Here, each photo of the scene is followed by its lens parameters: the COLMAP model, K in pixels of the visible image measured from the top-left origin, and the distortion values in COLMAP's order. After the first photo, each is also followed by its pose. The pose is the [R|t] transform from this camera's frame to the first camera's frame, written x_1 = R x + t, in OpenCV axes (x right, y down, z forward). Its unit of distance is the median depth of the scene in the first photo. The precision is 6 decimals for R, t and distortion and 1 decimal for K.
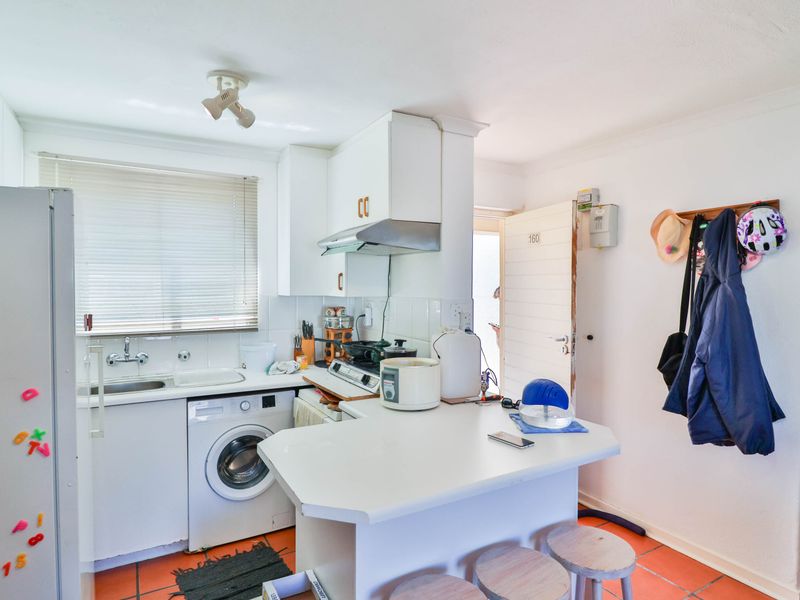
lens RADIAL K [[464.2, 0, 401.3], [0, 464.2, 297.0], [0, 0, 1]] dist [-0.006039, -0.010527]
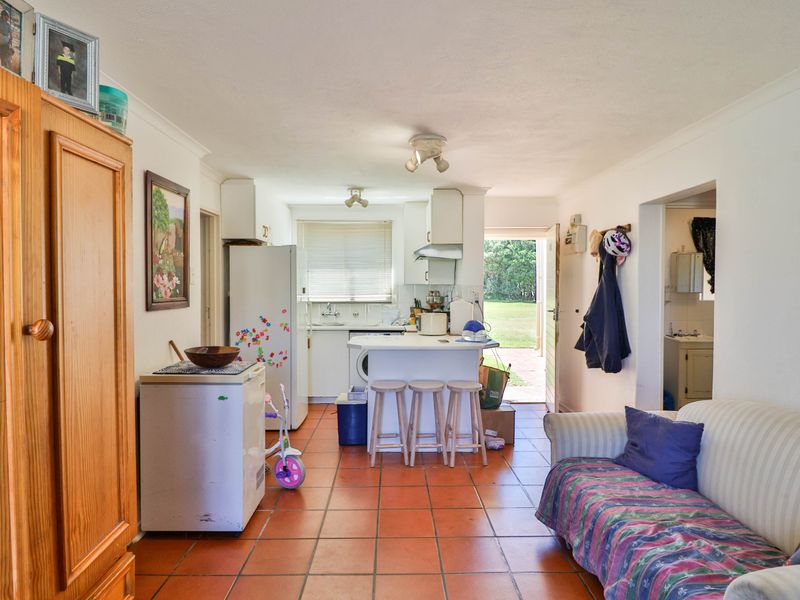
lens RADIAL K [[468.8, 0, 401.7], [0, 468.8, 297.9], [0, 0, 1]] dist [-0.002958, -0.000100]
pose [[0.876106, 0.012329, -0.481961, 0.744598], [-0.010666, 0.999924, 0.006189, 0.047297], [0.482001, -0.000281, 0.876171, -0.737035]]
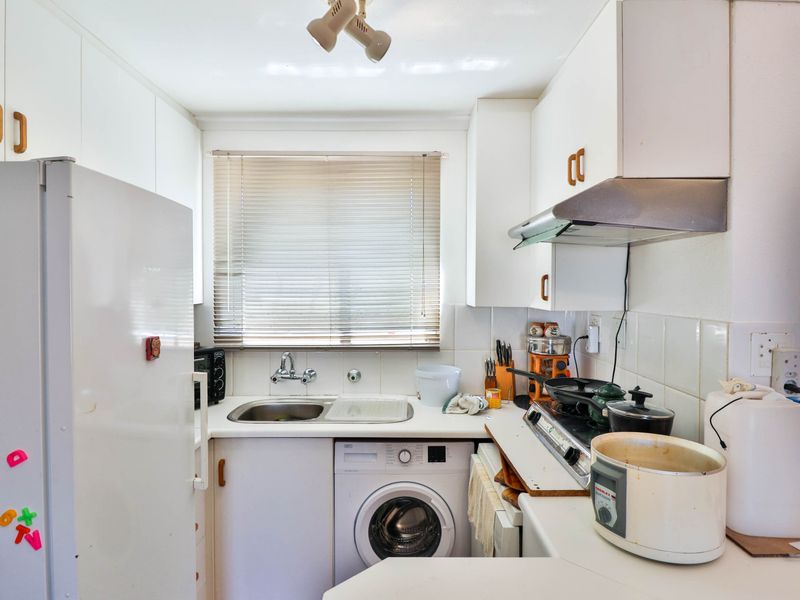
lens RADIAL K [[464.2, 0, 401.6], [0, 464.2, 296.2], [0, 0, 1]] dist [-0.006039, -0.010527]
pose [[0.869555, 0.009787, -0.493740, 0.020889], [-0.011039, 0.999939, 0.000380, -0.020724], [0.493714, 0.005120, 0.869610, 0.349097]]
